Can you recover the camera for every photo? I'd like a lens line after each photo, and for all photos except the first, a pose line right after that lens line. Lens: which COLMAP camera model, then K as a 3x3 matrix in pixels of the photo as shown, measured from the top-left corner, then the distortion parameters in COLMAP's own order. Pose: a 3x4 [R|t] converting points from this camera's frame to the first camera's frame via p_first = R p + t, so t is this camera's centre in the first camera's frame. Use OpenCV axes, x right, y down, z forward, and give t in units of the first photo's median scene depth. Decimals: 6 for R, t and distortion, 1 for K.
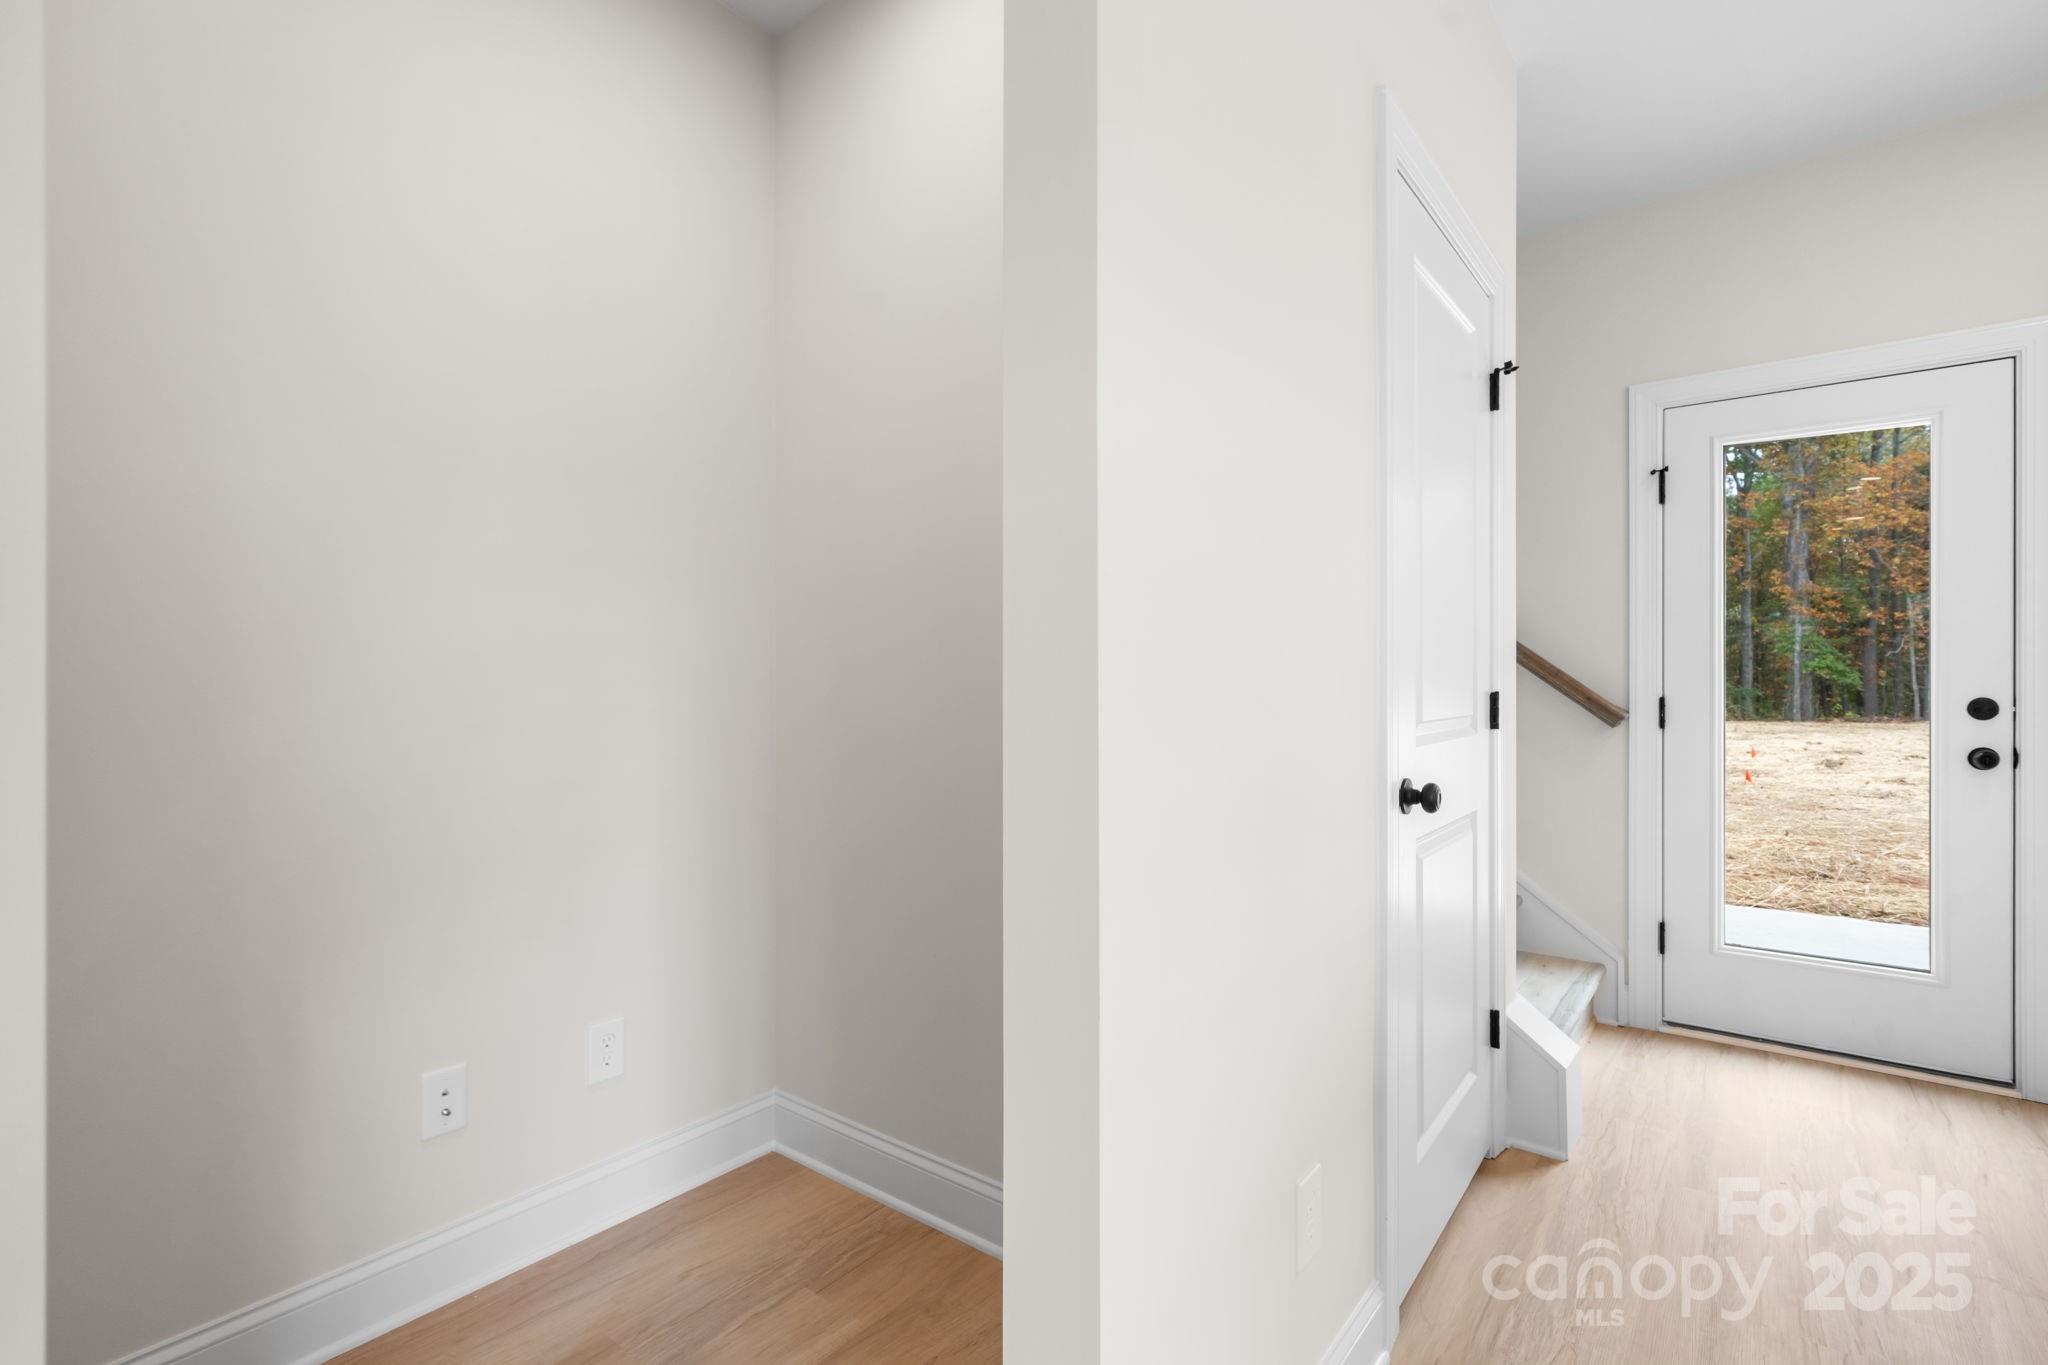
lens RADIAL K [[955.3, 0, 1016.8], [0, 955.3, 686.7], [0, 0, 1]] dist [0.002292, 0.000237]
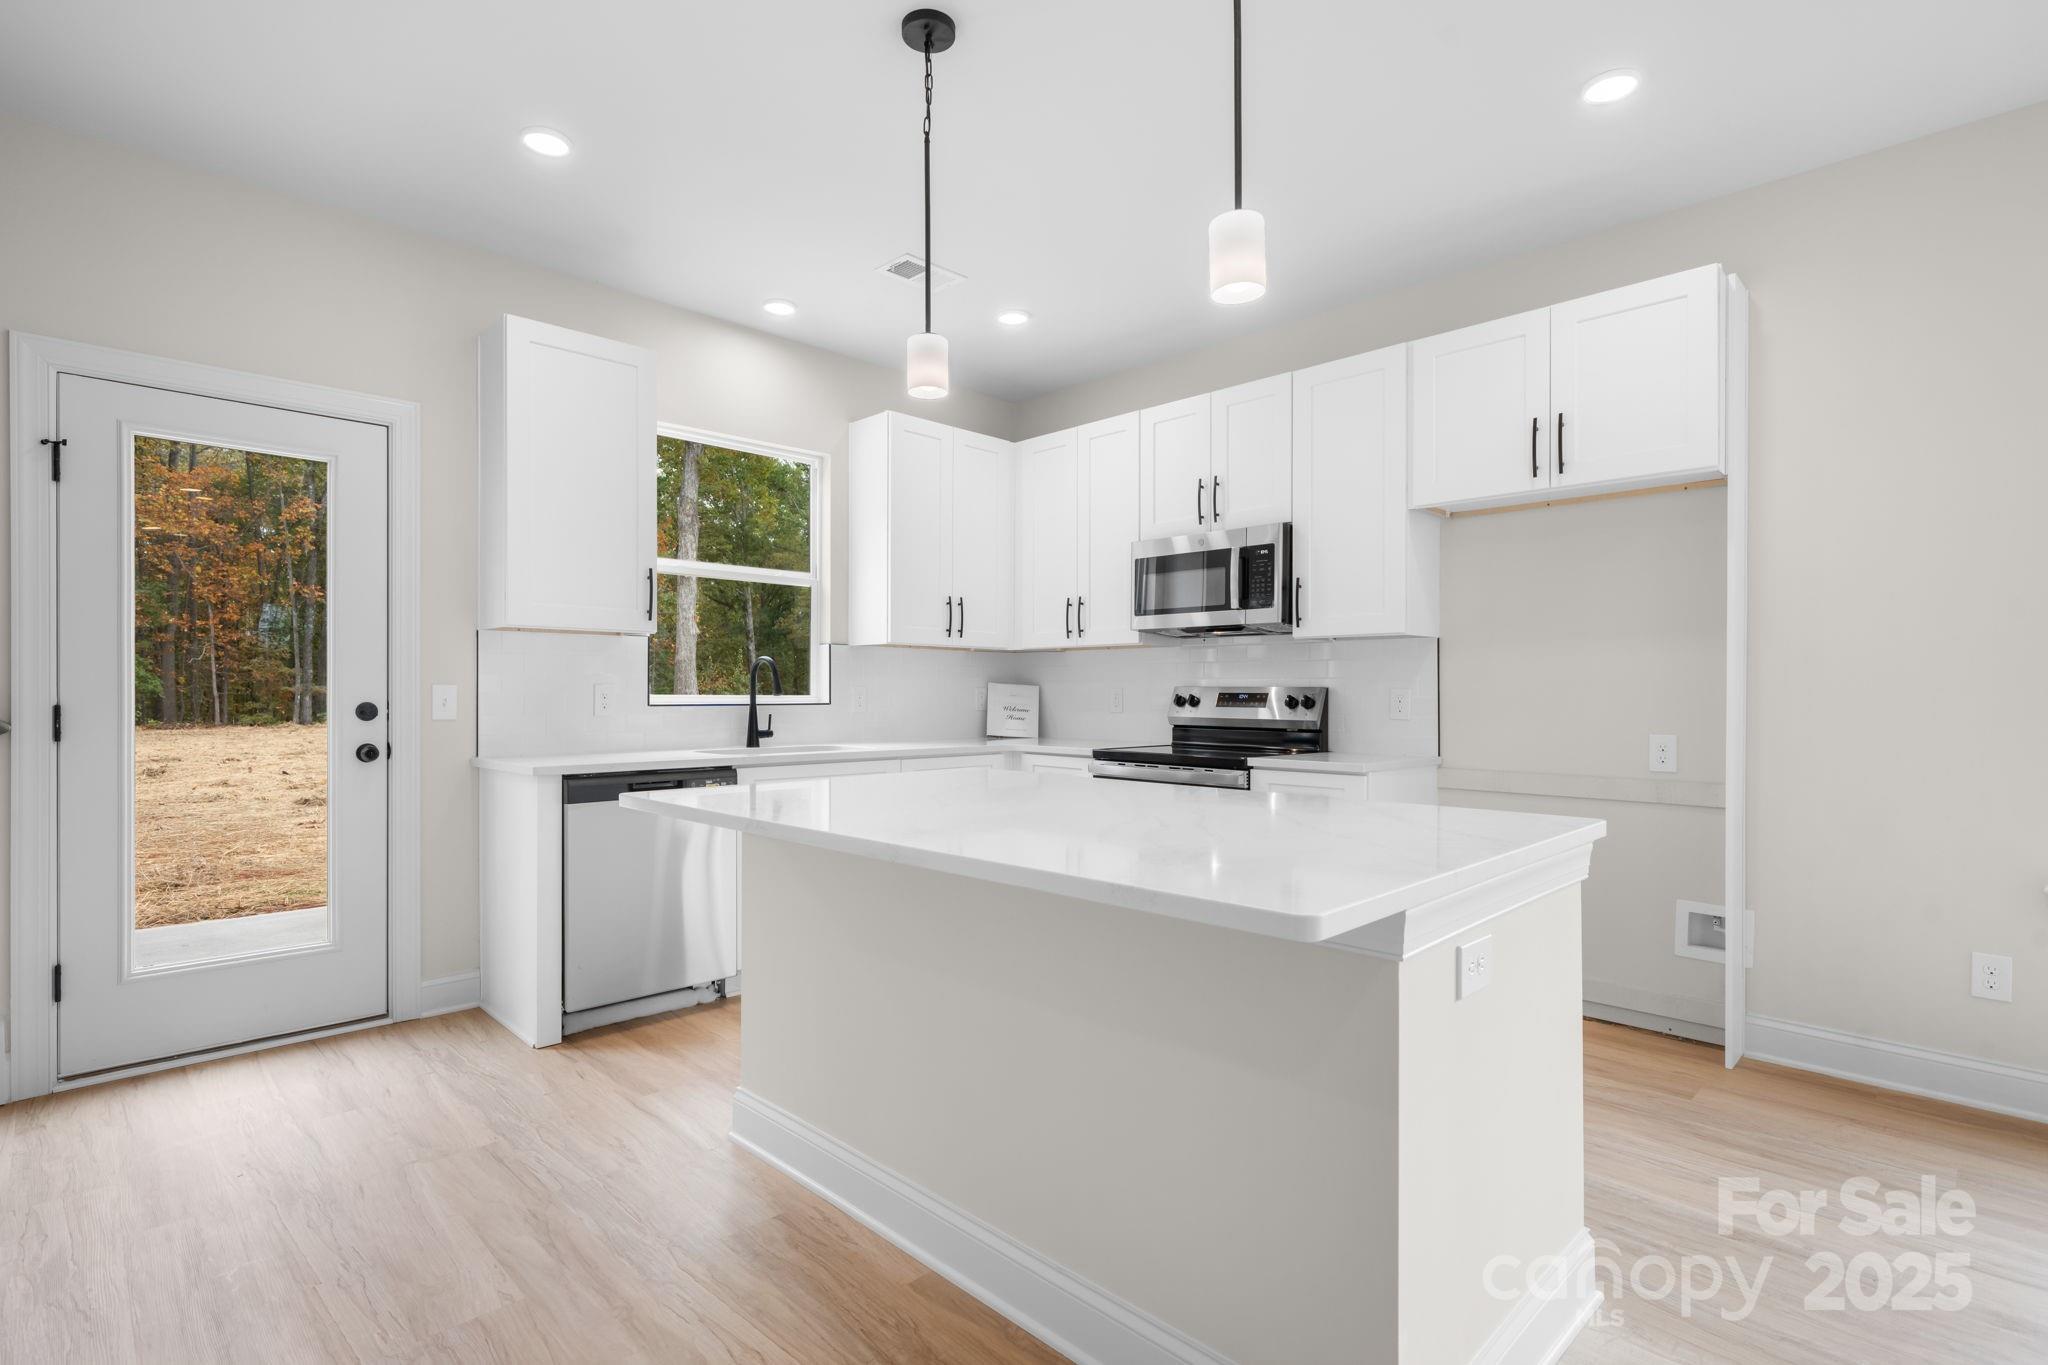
lens RADIAL K [[976.9, 0, 1024.5], [0, 976.9, 694.6], [0, 0, 1]] dist [0.000310, -0.000511]
pose [[0.118899, -0.001434, 0.992905, -0.041973], [0.000061, 0.999999, 0.001437, 0.000054], [-0.992906, -0.000110, 0.118899, 0.011452]]
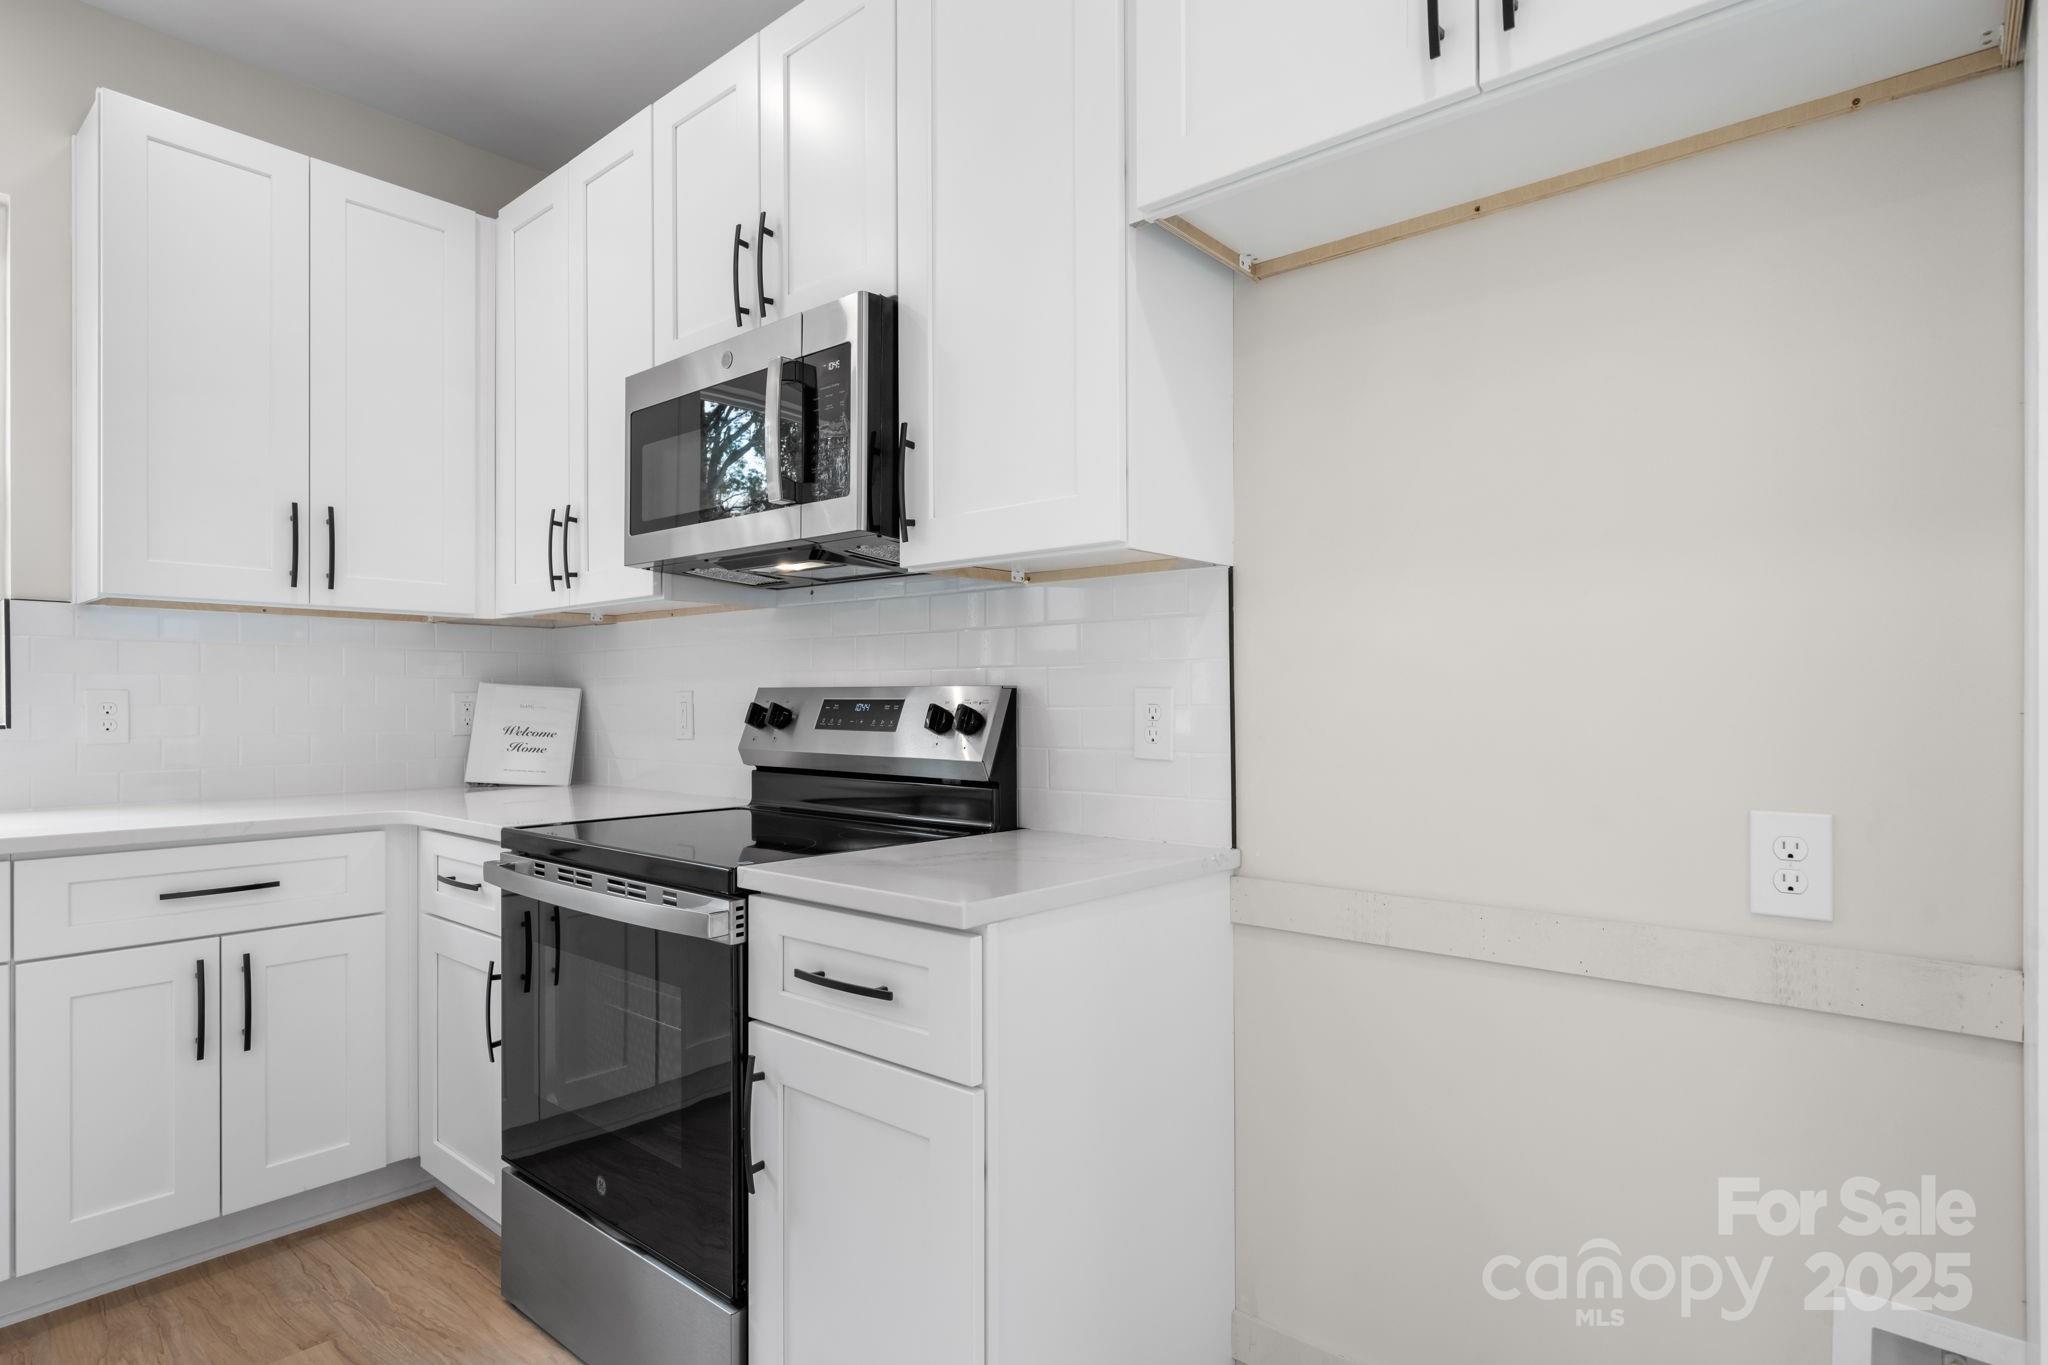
lens RADIAL K [[1074.5, 0, 1023.2], [0, 1074.5, 695.1], [0, 0, 1]] dist [-0.000561, 0.000193]
pose [[0.040922, 0.006852, 0.999139, 0.255716], [0.003640, 0.999969, -0.007006, 0.000771], [-0.999156, 0.003924, 0.040895, -0.107622]]
